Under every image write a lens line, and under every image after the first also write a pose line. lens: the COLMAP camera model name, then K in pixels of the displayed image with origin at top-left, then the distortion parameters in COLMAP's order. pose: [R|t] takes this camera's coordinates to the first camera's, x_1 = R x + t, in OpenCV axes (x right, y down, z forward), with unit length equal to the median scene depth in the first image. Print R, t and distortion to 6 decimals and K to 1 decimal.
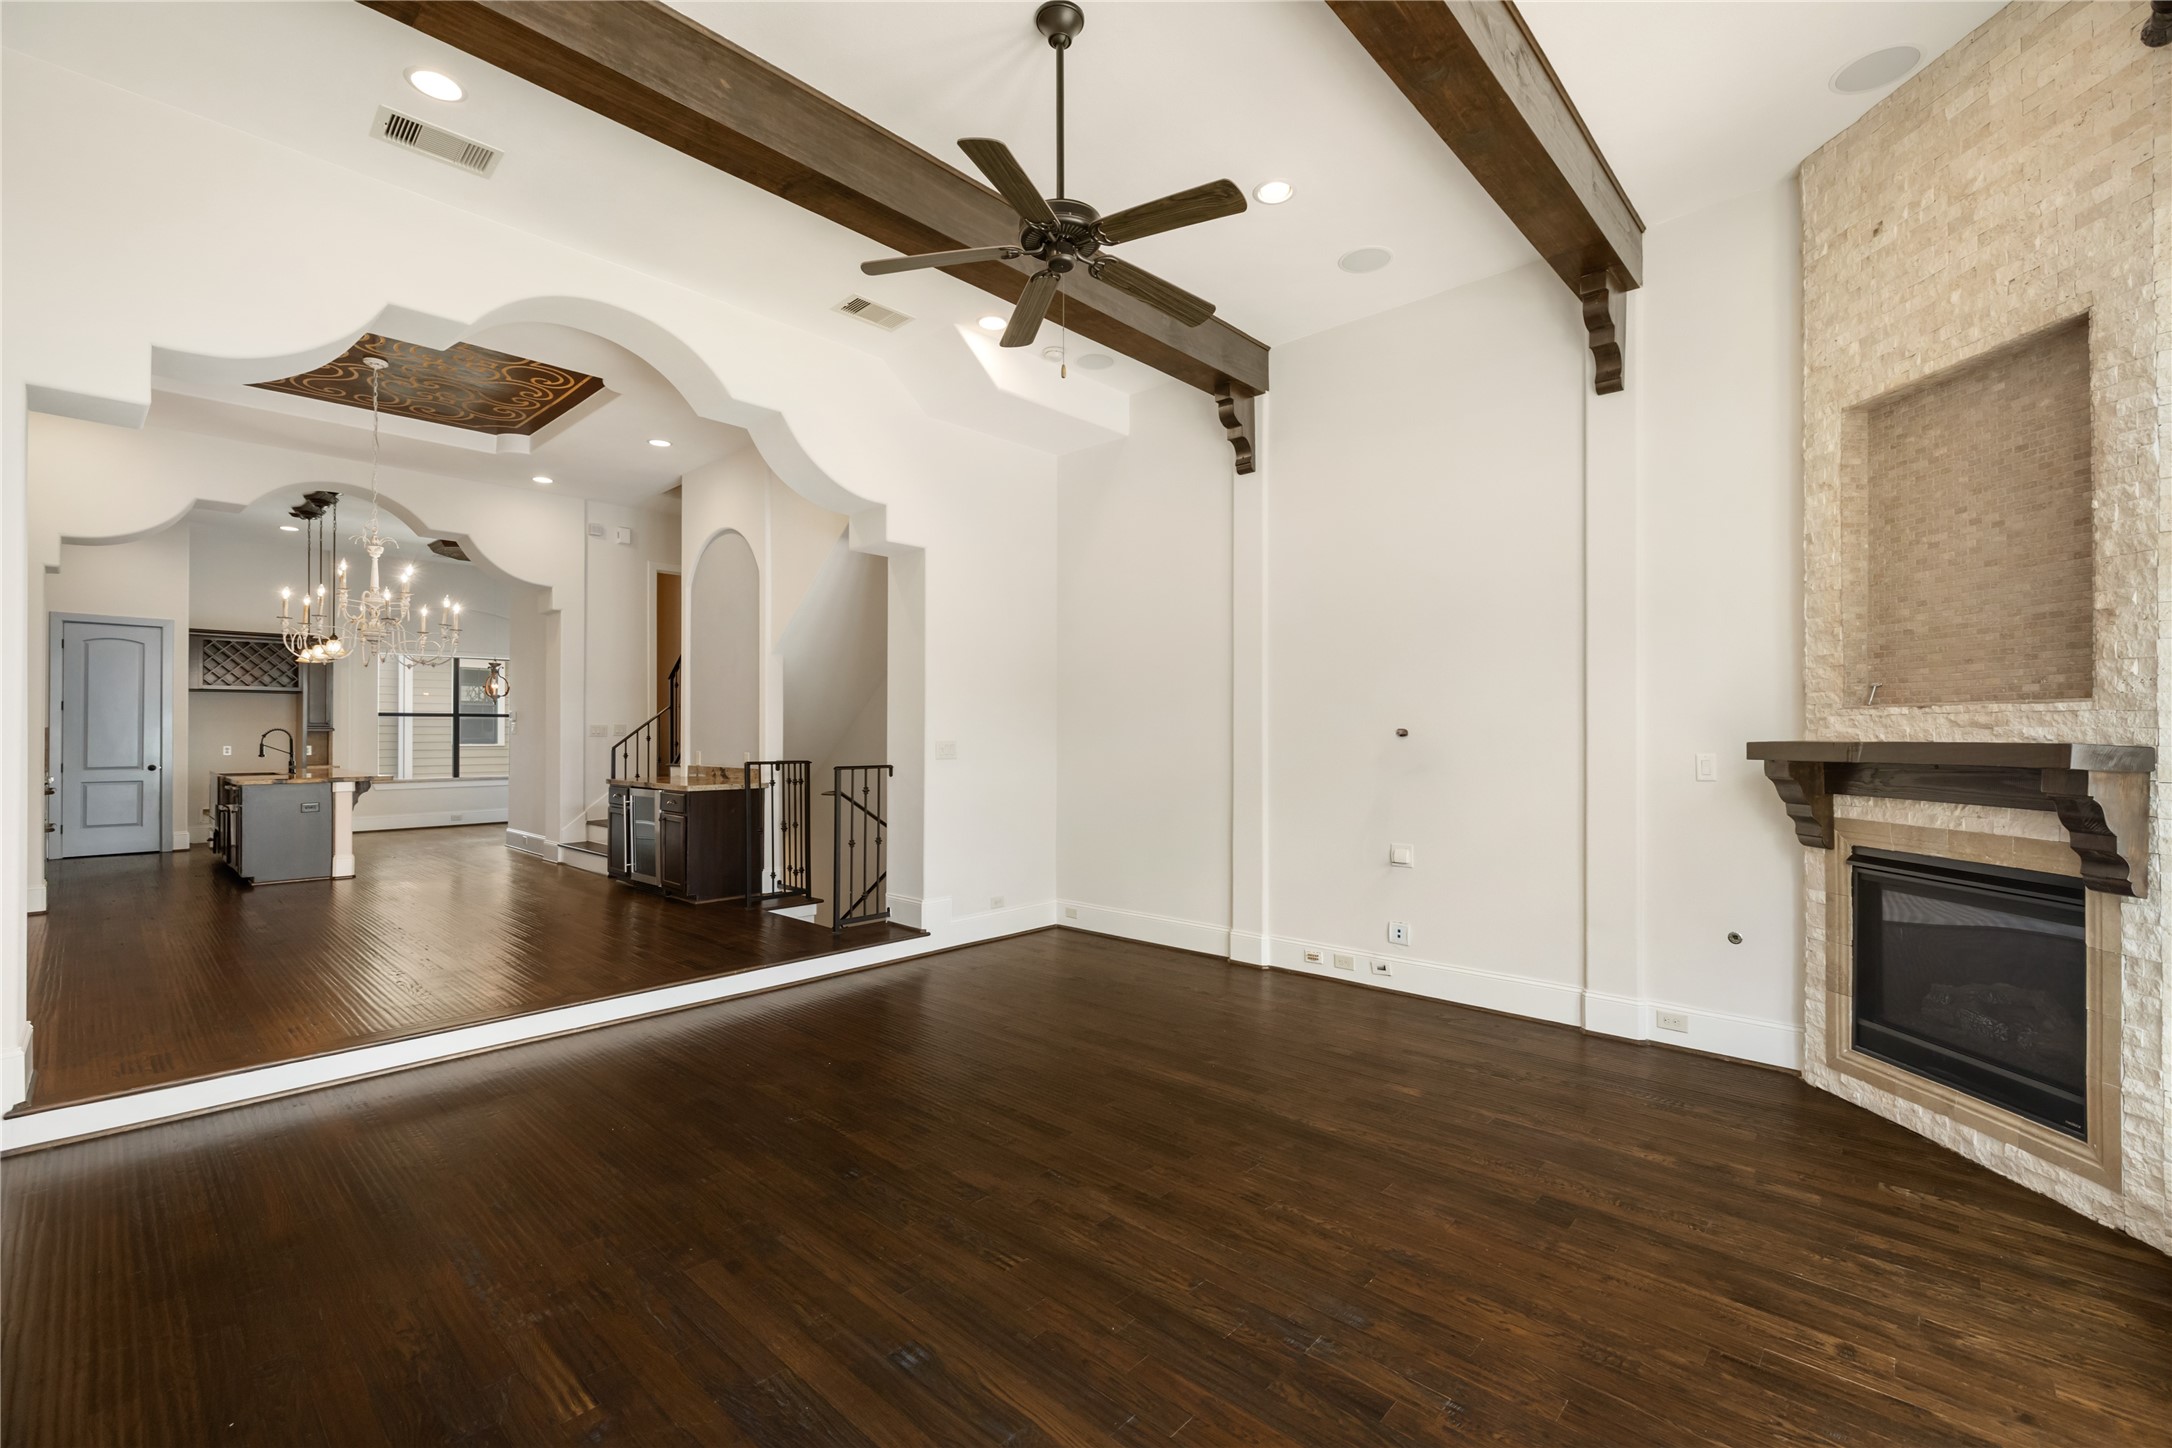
lens RADIAL K [[924.0, 0, 1085.2], [0, 924.0, 722.7], [0, 0, 1]] dist [0.003661, -0.000845]
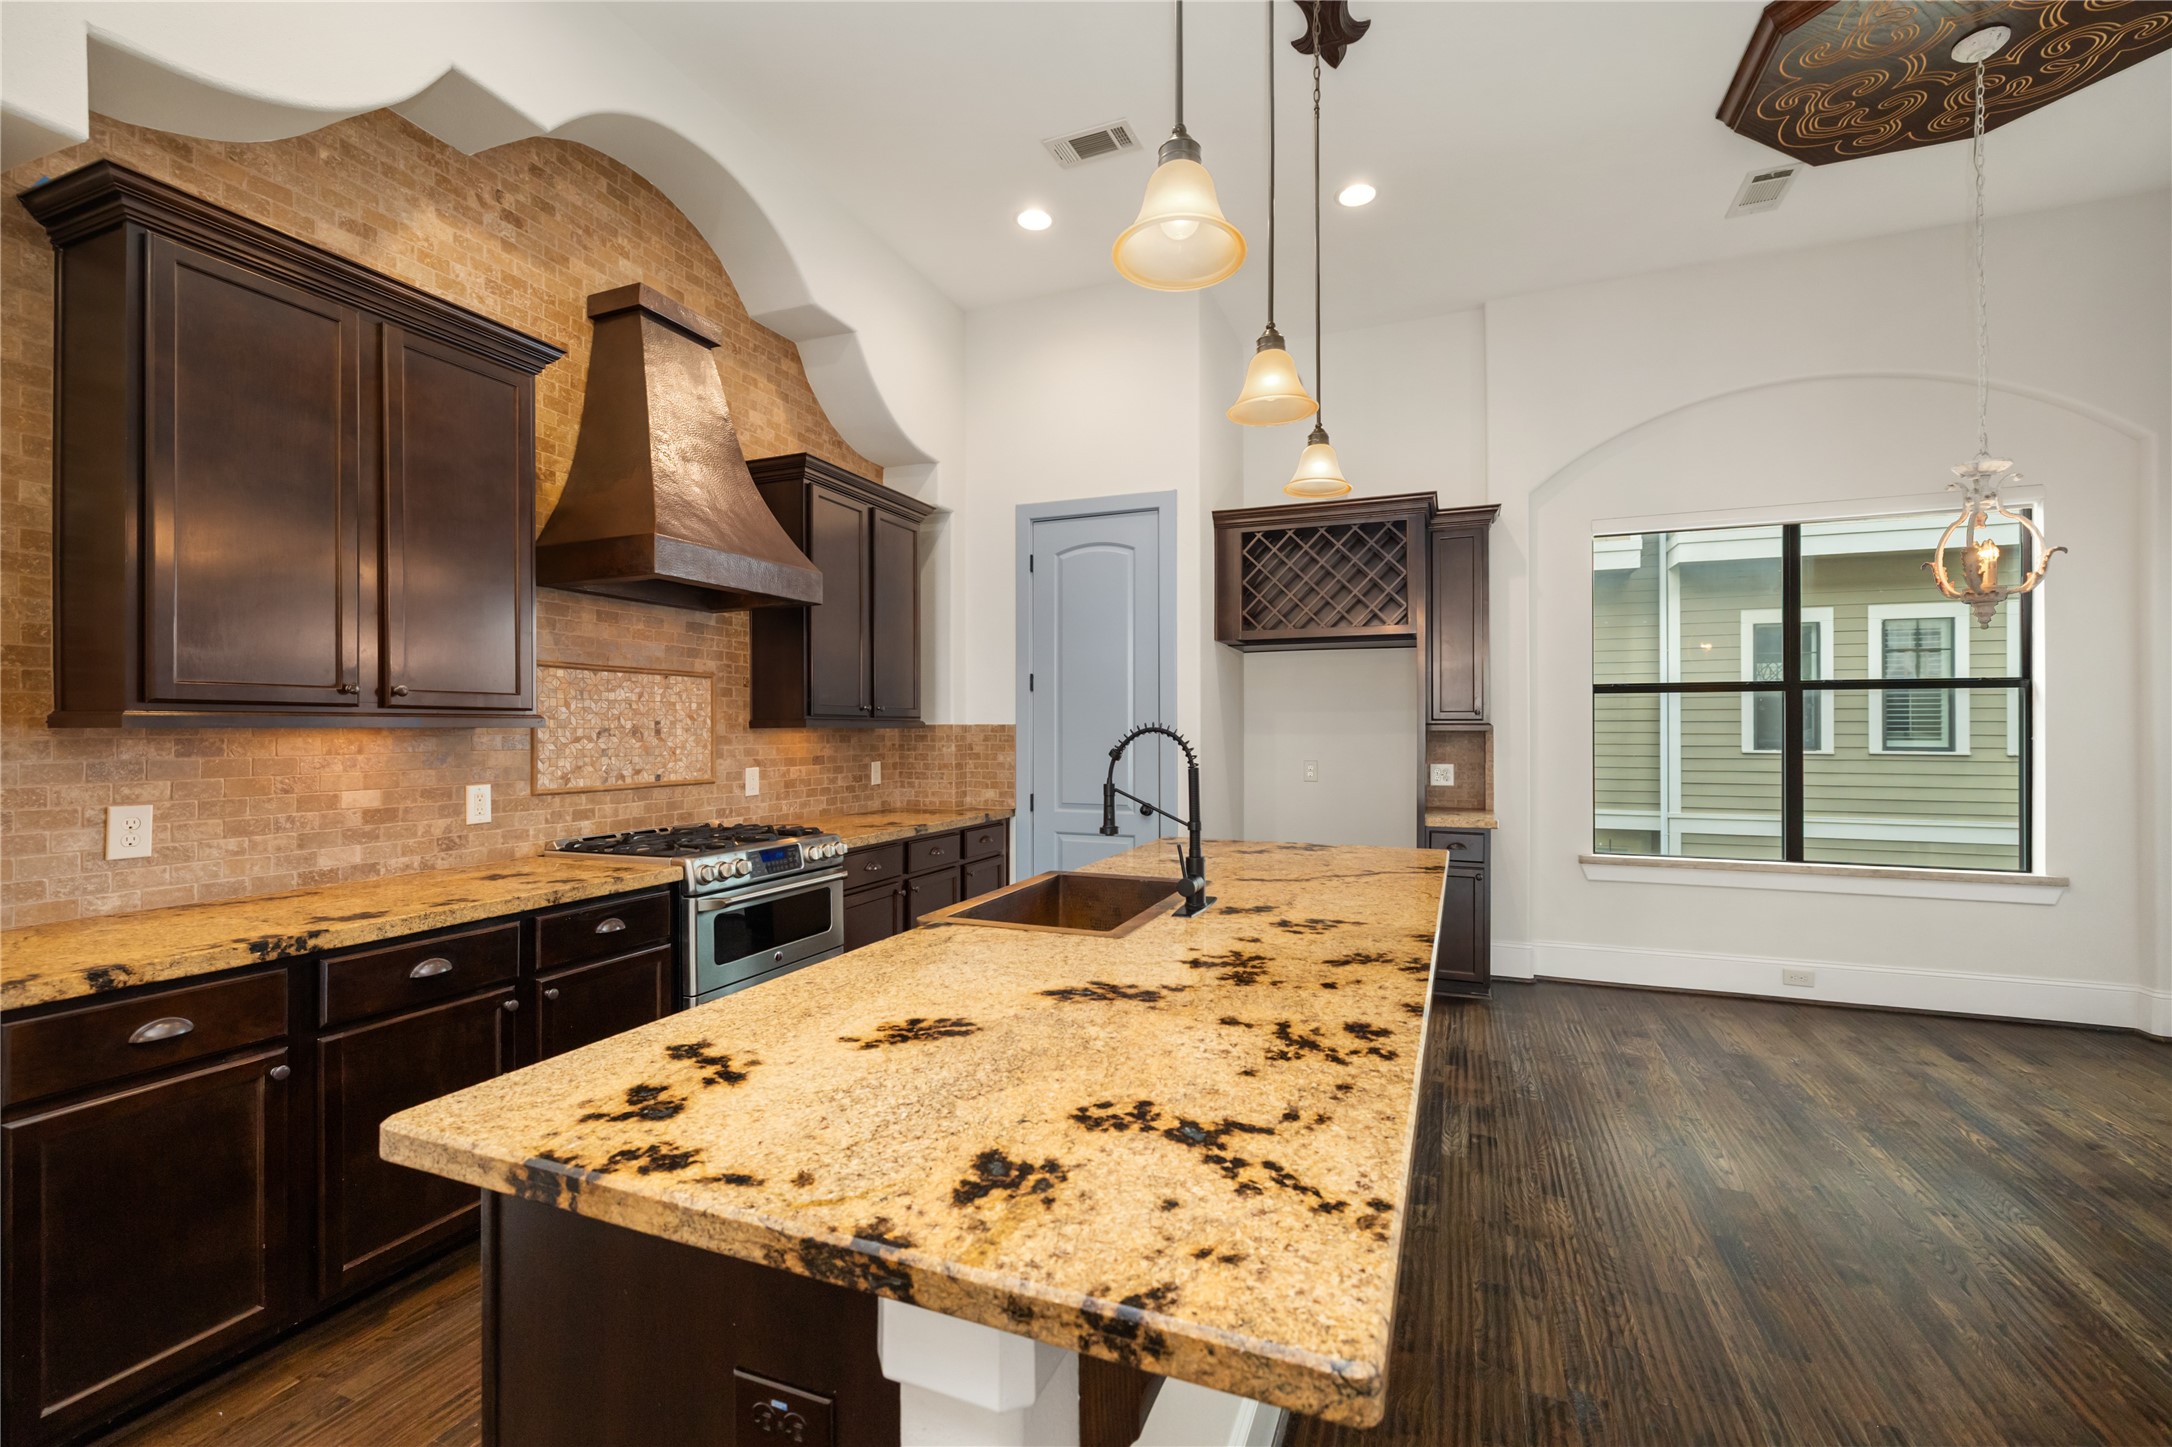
lens RADIAL K [[924.0, 0, 1099.0], [0, 924.0, 720.7], [0, 0, 1]] dist [0.003661, -0.000845]
pose [[0.361379, -0.006774, -0.932394, -1.796161], [0.010791, 0.999937, -0.003082, 0.015018], [0.932356, -0.008948, 0.361430, 2.509104]]
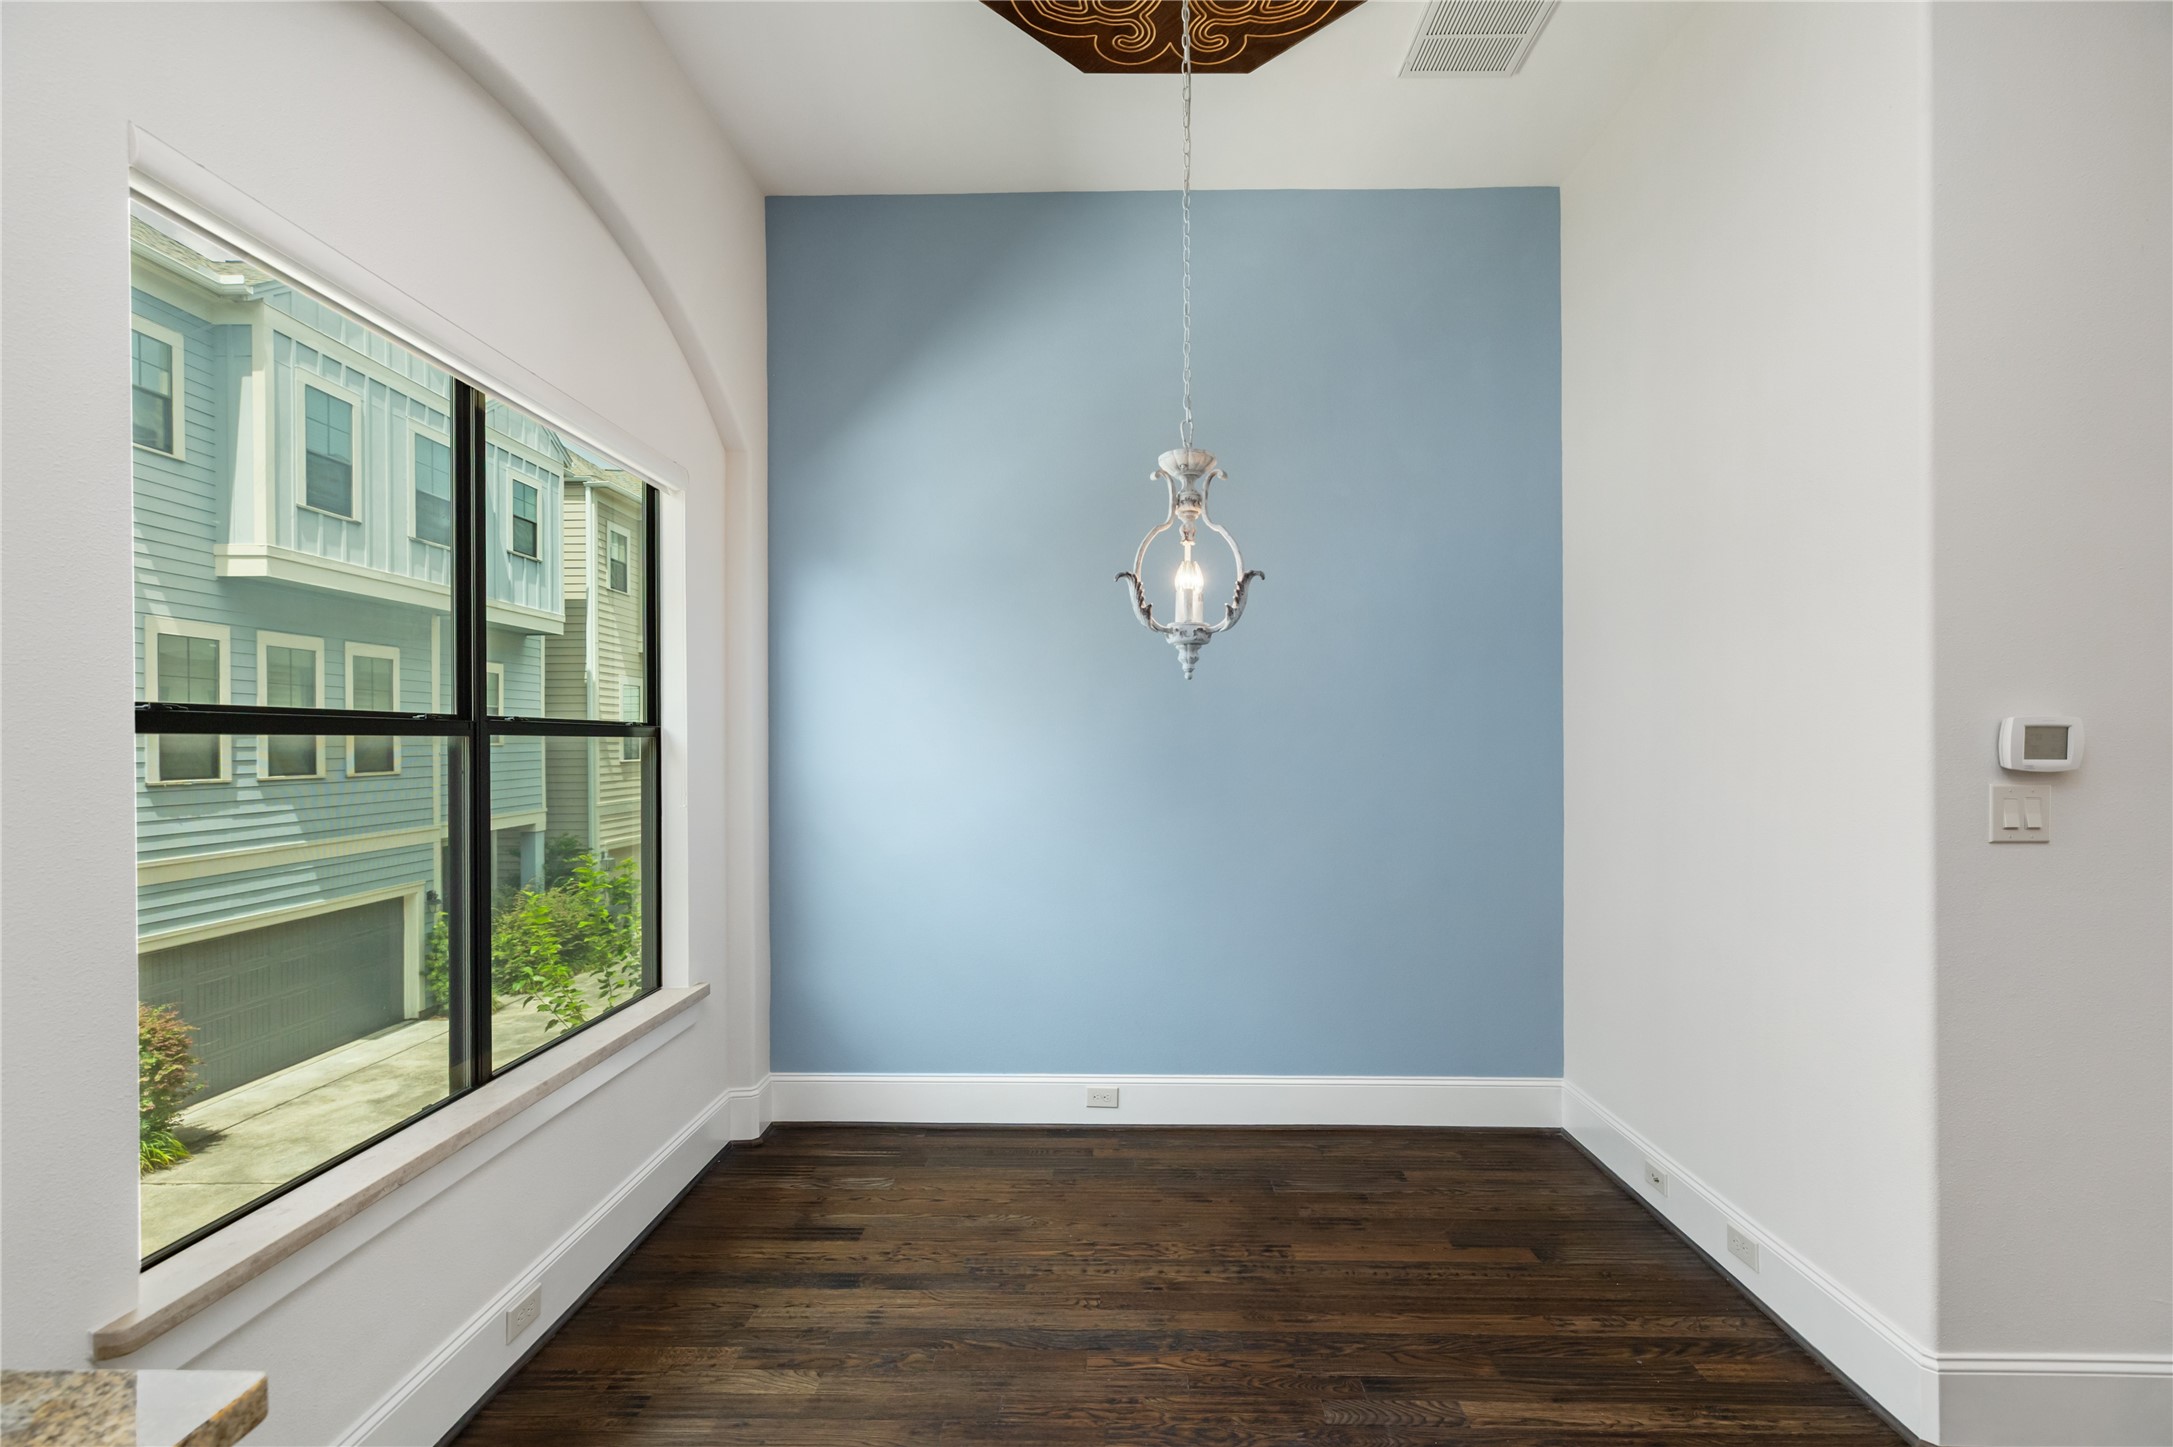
lens RADIAL K [[924.5, 0, 1102.7], [0, 924.5, 748.5], [0, 0, 1]] dist [0.003661, -0.000845]
pose [[0.742762, -0.004326, 0.669542, -2.856488], [-0.006043, 0.999895, 0.013165, -0.026329], [-0.669529, -0.013824, 0.742658, 3.194784]]
